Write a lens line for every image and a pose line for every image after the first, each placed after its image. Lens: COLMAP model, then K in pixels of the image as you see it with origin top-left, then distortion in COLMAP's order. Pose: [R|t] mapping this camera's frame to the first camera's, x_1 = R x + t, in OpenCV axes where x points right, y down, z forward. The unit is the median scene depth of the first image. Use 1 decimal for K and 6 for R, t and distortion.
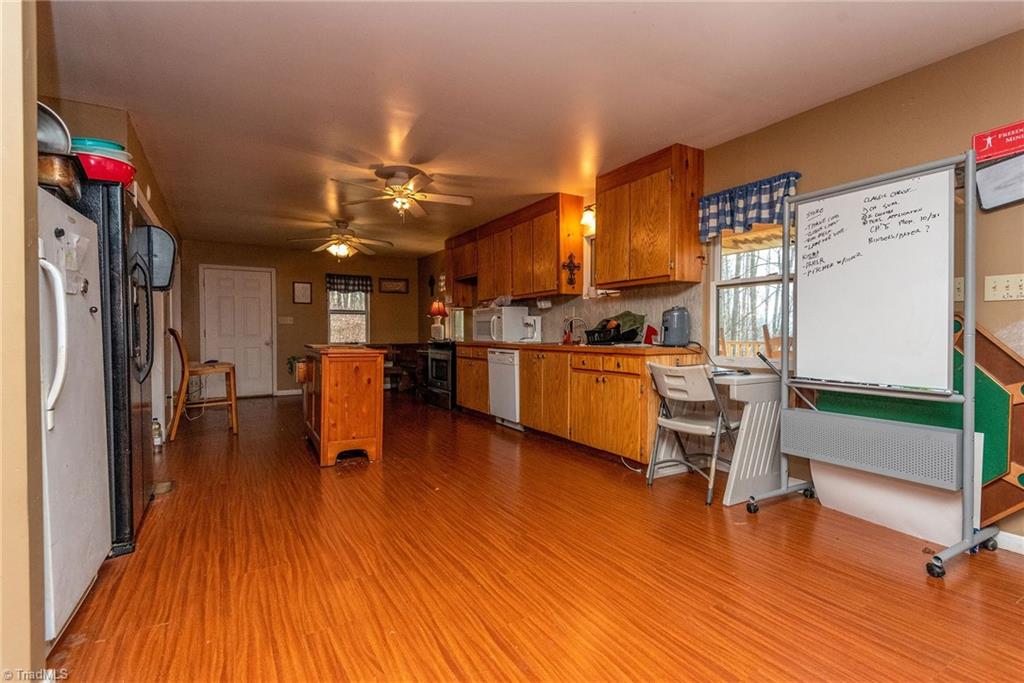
lens RADIAL K [[487.3, 0, 527.6], [0, 487.3, 347.0], [0, 0, 1]] dist [0.010565, -0.005242]
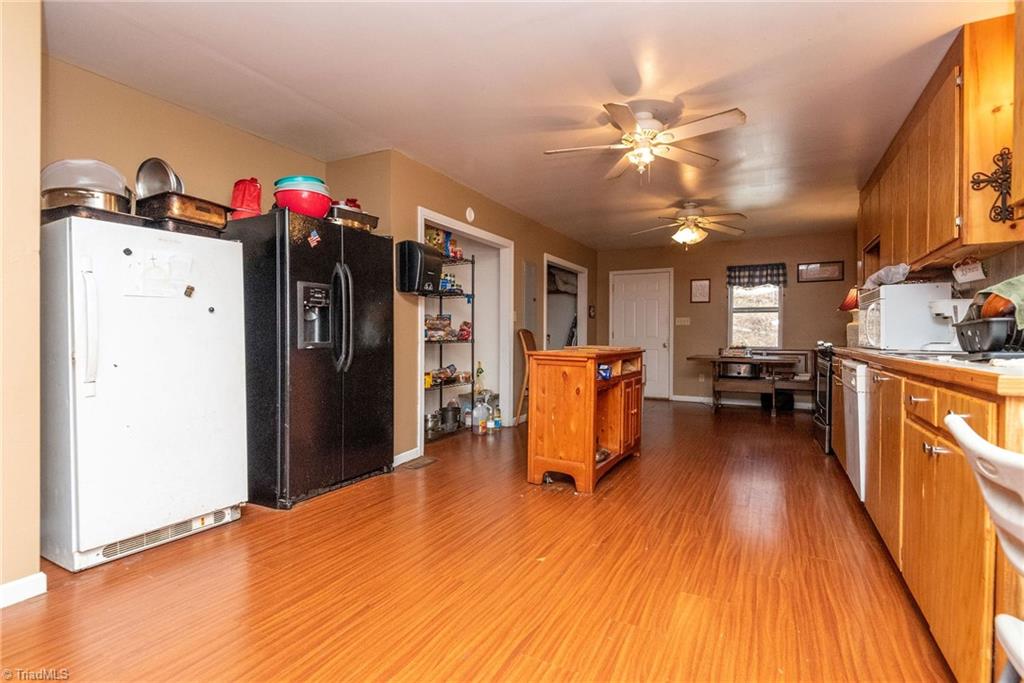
lens RADIAL K [[487.3, 0, 513.0], [0, 487.3, 338.3], [0, 0, 1]] dist [0.010565, -0.005242]
pose [[0.506359, 0.007958, -0.862286, 0.190227], [-0.031610, 0.999457, -0.009338, -0.003594], [0.861743, 0.031985, 0.506335, 0.311805]]
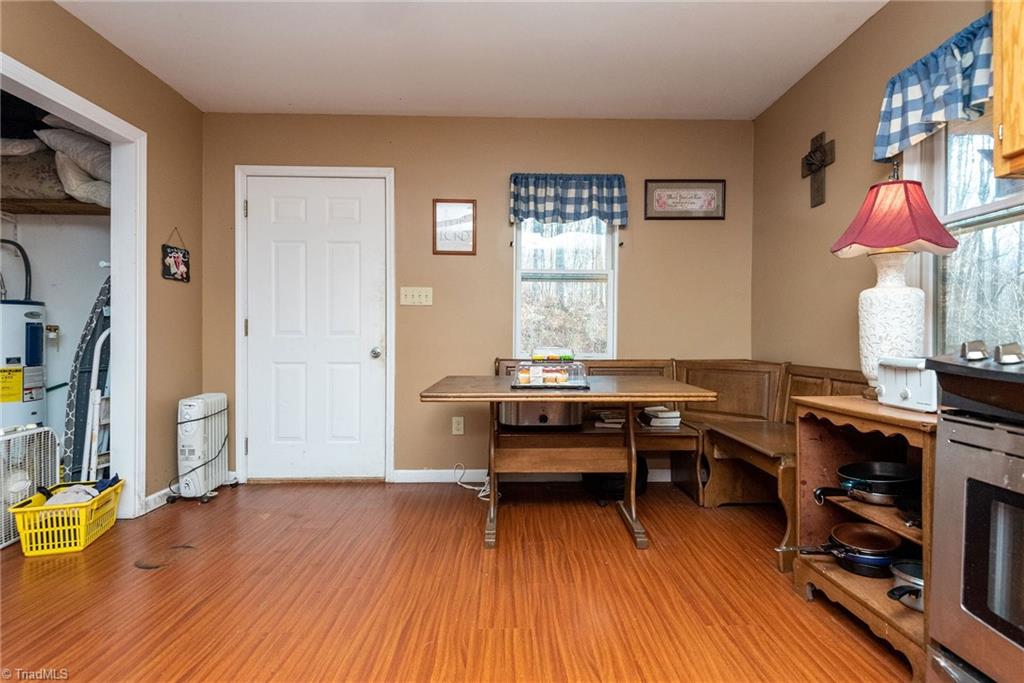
lens RADIAL K [[511.3, 0, 519.7], [0, 511.3, 333.3], [0, 0, 1]] dist [0.020700, -0.000252]
pose [[0.866012, 0.006456, -0.499982, -0.266902], [-0.021291, 0.999486, -0.023971, -0.019757], [0.499570, 0.031404, 0.865704, 0.864969]]
